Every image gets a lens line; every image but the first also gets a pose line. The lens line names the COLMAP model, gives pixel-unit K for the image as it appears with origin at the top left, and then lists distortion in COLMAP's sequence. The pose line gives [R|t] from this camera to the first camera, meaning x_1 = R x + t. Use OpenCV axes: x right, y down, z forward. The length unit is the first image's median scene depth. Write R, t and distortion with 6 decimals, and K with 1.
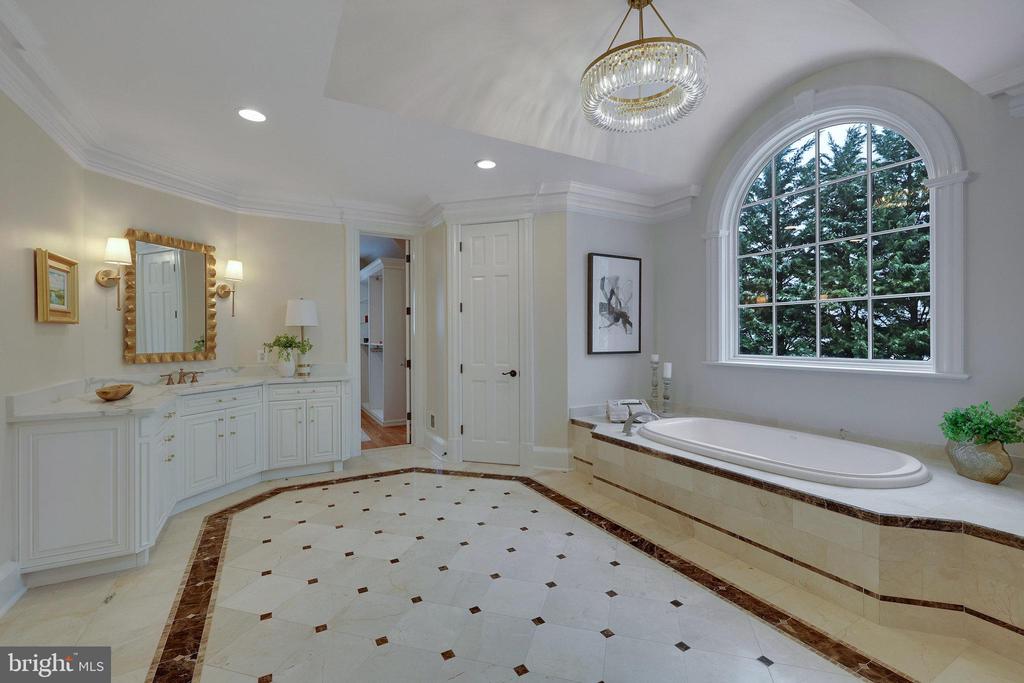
lens RADIAL K [[436.5, 0, 511.1], [0, 436.5, 338.2], [0, 0, 1]] dist [-0.000668, 0.000212]
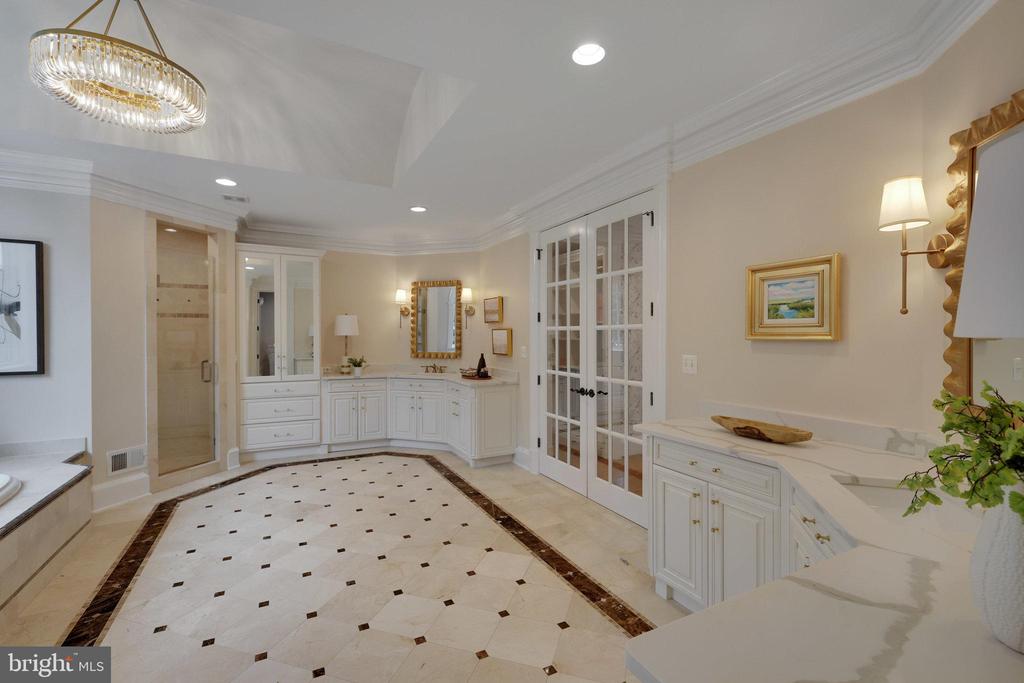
lens RADIAL K [[455.2, 0, 511.8], [0, 455.2, 339.2], [0, 0, 1]] dist [-0.001274, -0.000211]
pose [[-0.999665, 0.003006, 0.025694, -0.573915], [0.003276, 0.999940, 0.010466, -0.052240], [-0.025661, 0.010547, -0.999615, 2.097442]]
